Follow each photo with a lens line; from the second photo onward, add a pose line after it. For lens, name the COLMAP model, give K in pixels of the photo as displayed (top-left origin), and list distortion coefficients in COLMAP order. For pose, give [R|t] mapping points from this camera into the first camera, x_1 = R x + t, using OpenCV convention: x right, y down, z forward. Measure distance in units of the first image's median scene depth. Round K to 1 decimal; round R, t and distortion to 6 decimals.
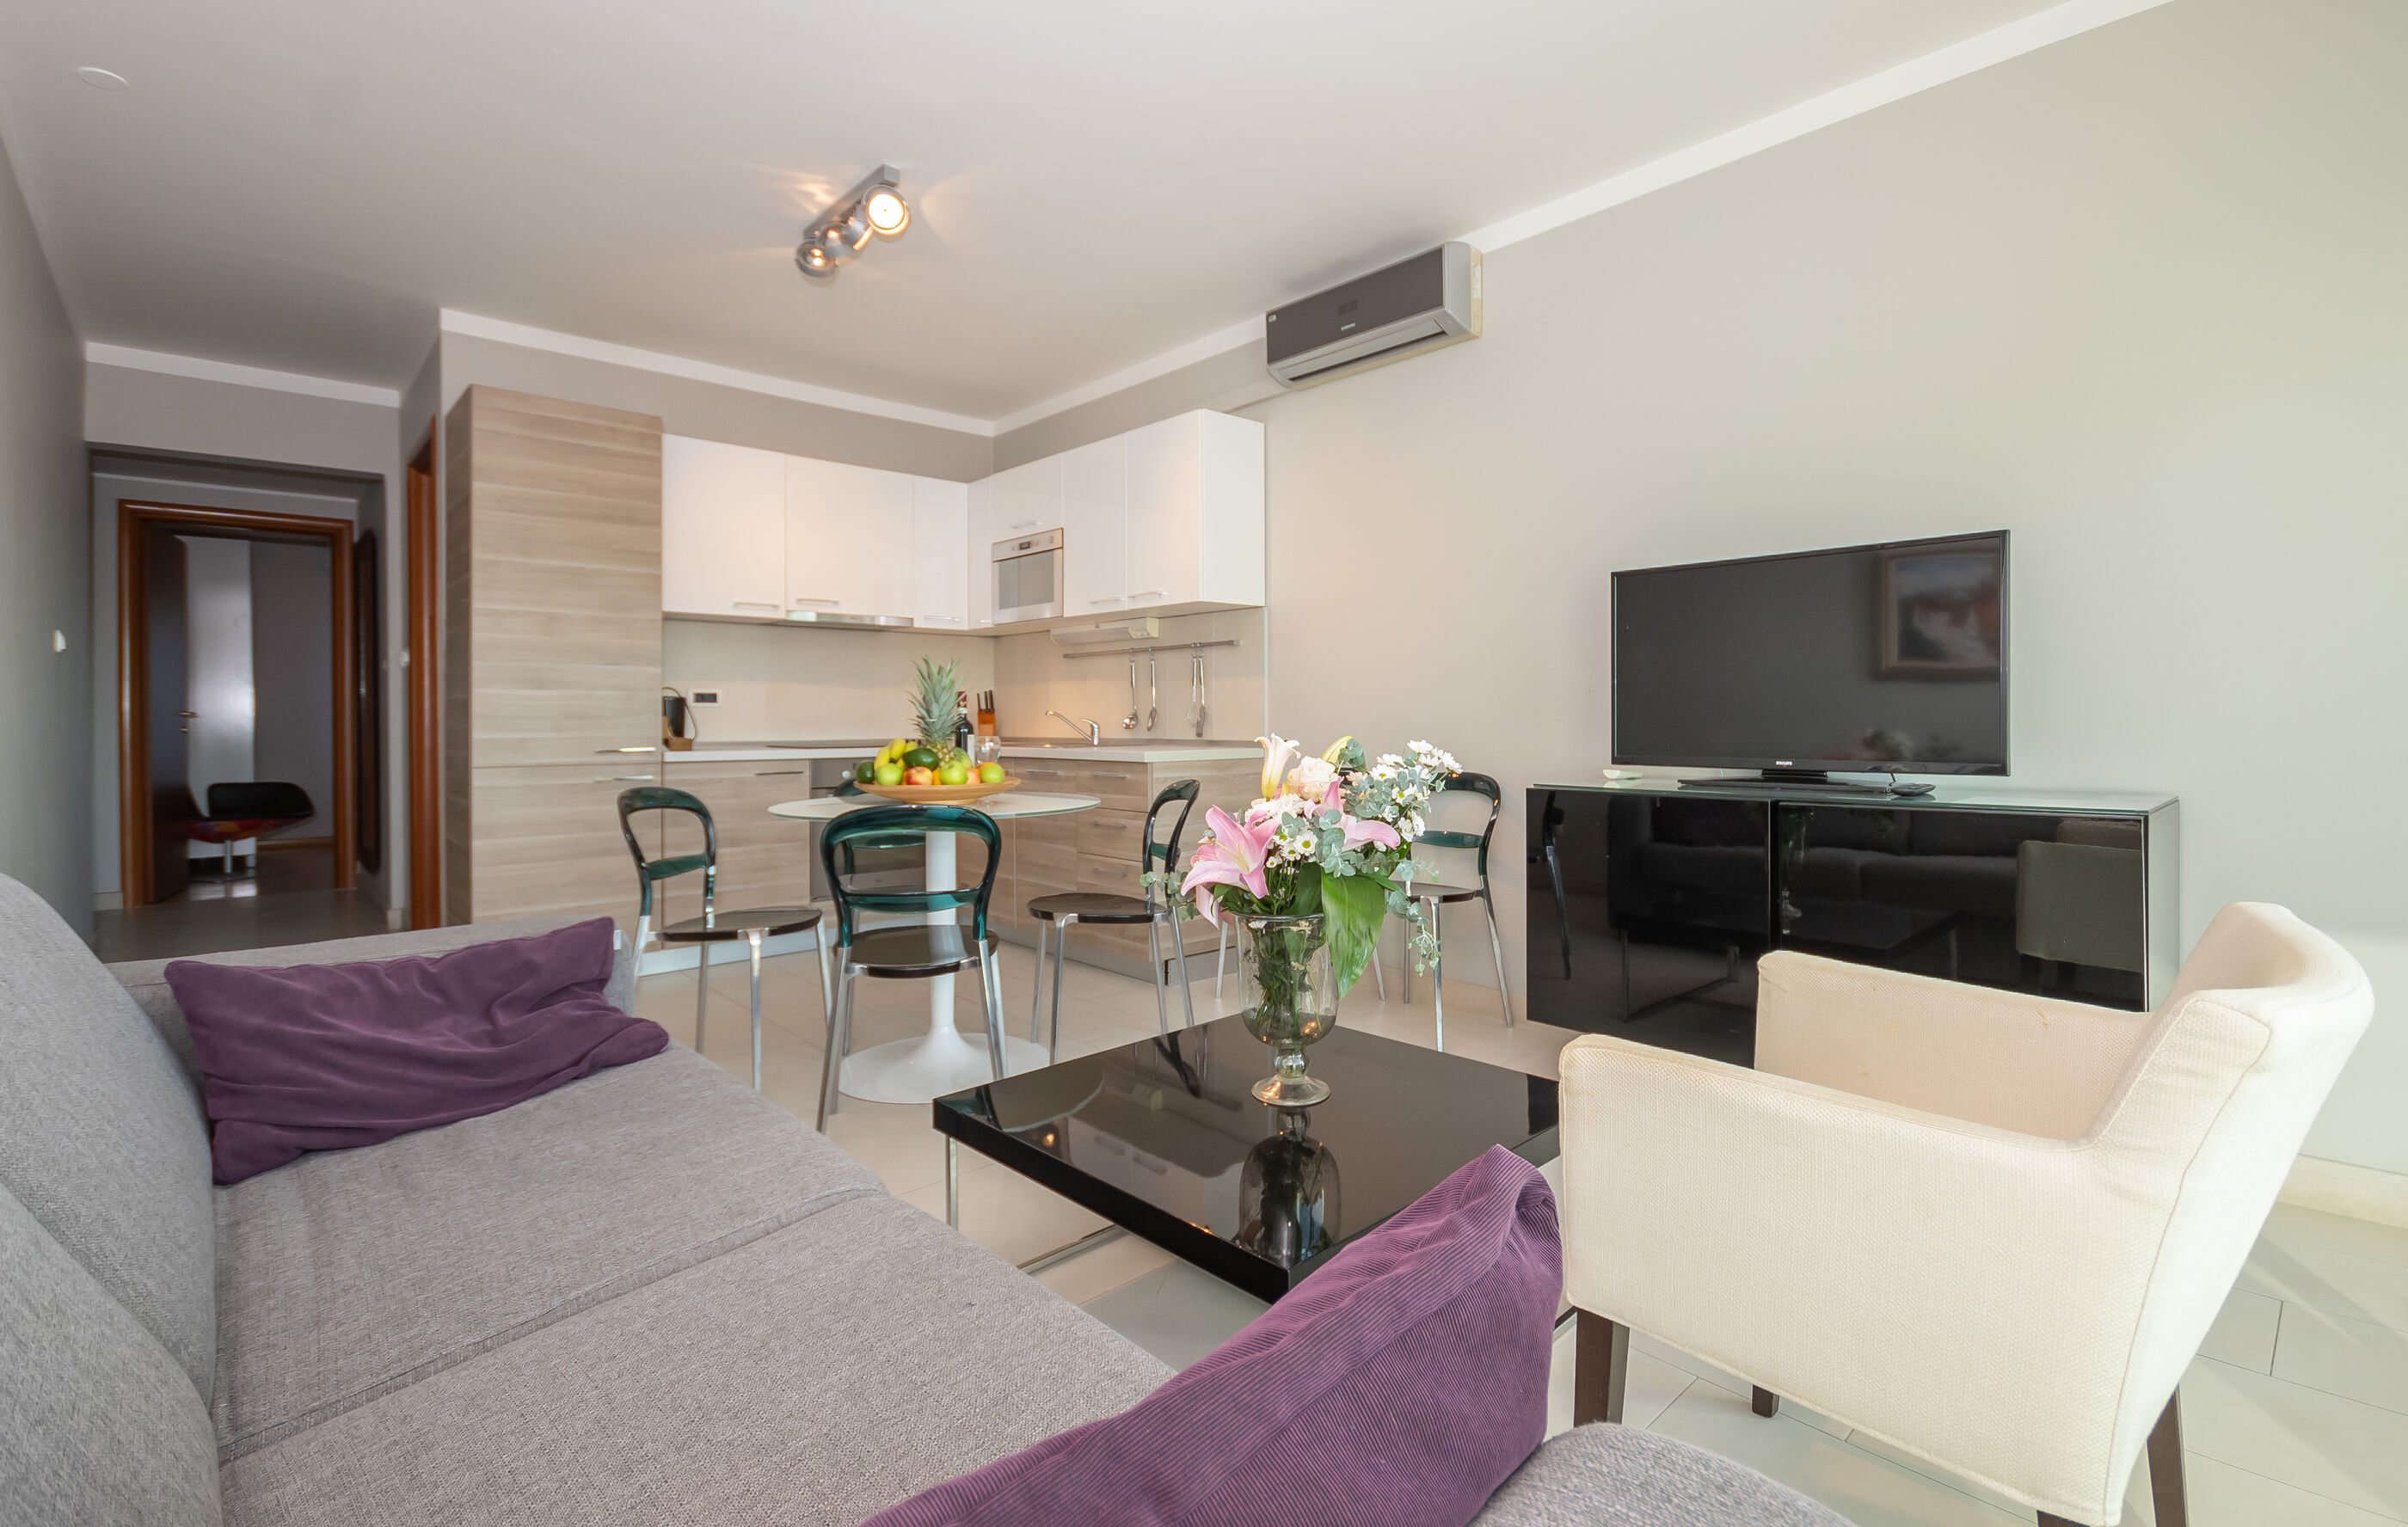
lens RADIAL K [[1096.0, 0, 1208.2], [0, 1096.0, 744.5], [0, 0, 1]] dist [-0.023258, -0.000003]
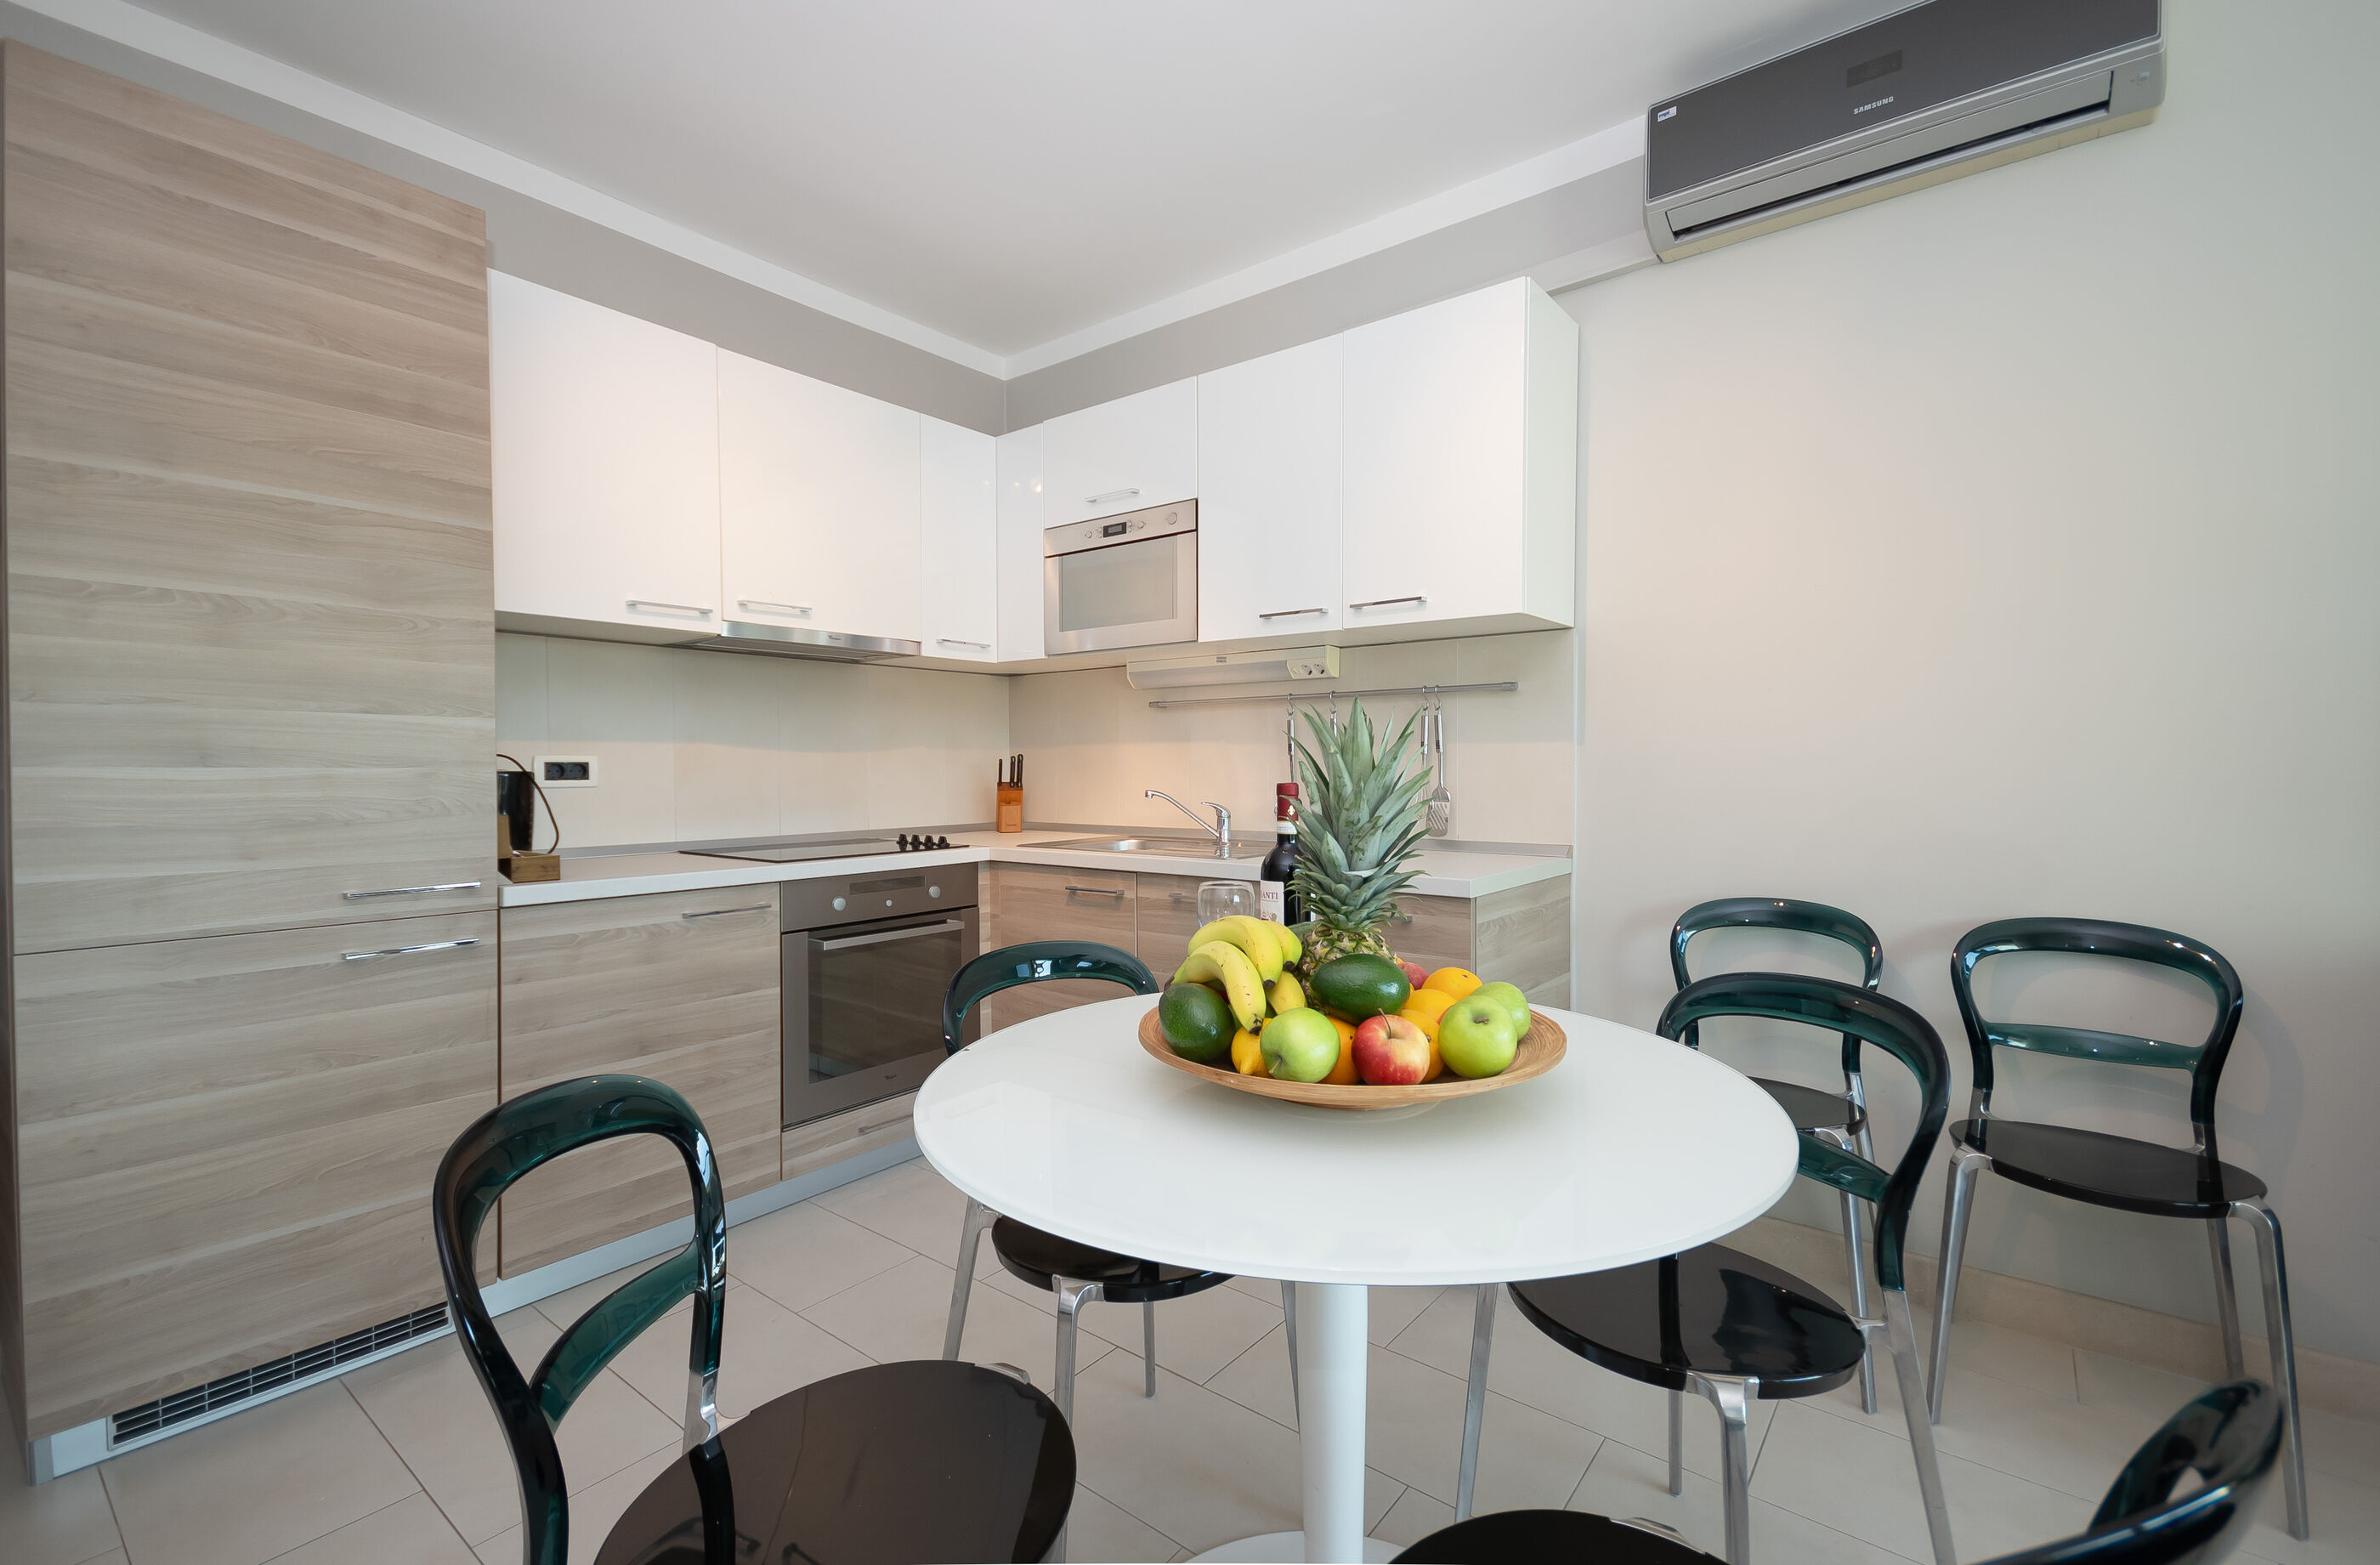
lens RADIAL K [[1040.1, 0, 1195.4], [0, 1040.1, 802.6], [0, 0, 1]] dist [0.010885, -0.004006]
pose [[0.986664, -0.005310, 0.162686, -0.249876], [0.003350, 0.999919, 0.012316, -0.035268], [-0.162738, -0.011607, 0.986601, 0.451636]]
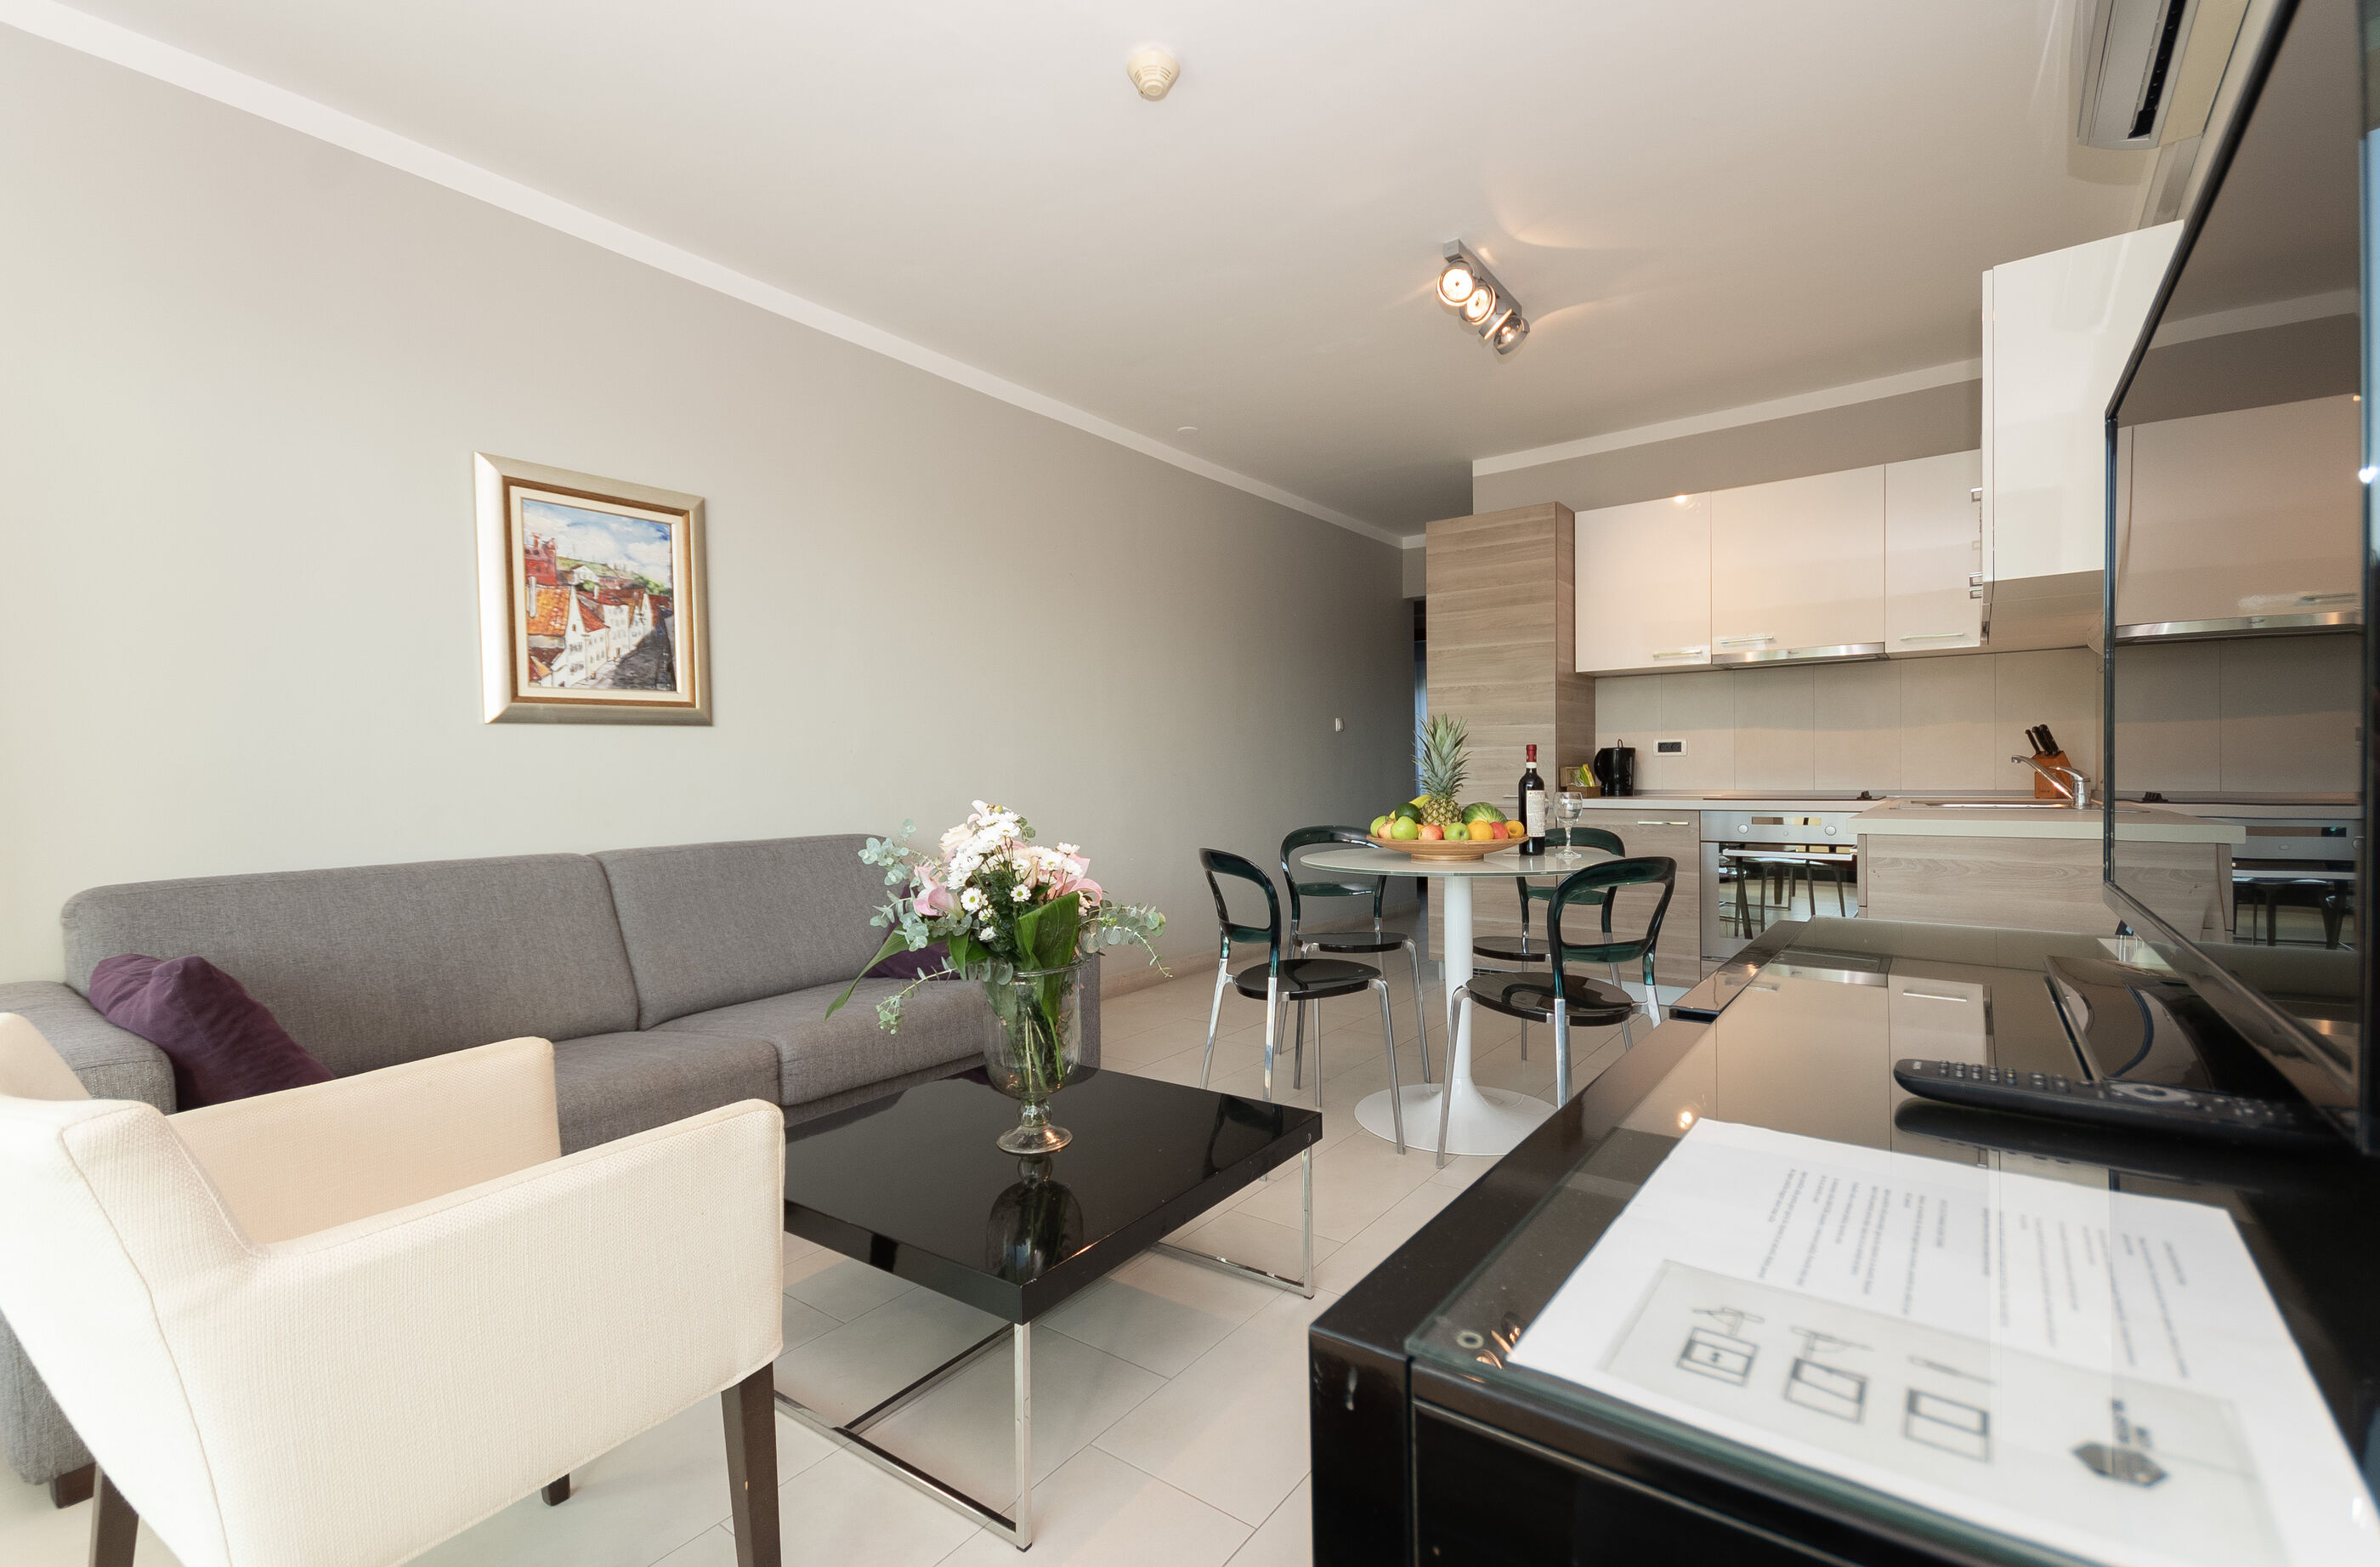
lens RADIAL K [[1040.2, 0, 1201.8], [0, 1040.2, 783.7], [0, 0, 1]] dist [0.010885, -0.004006]
pose [[0.172484, 0.014310, -0.984908, 0.478799], [-0.011157, 0.999859, 0.012573, -0.017232], [0.984949, 0.008820, 0.172619, 0.430458]]
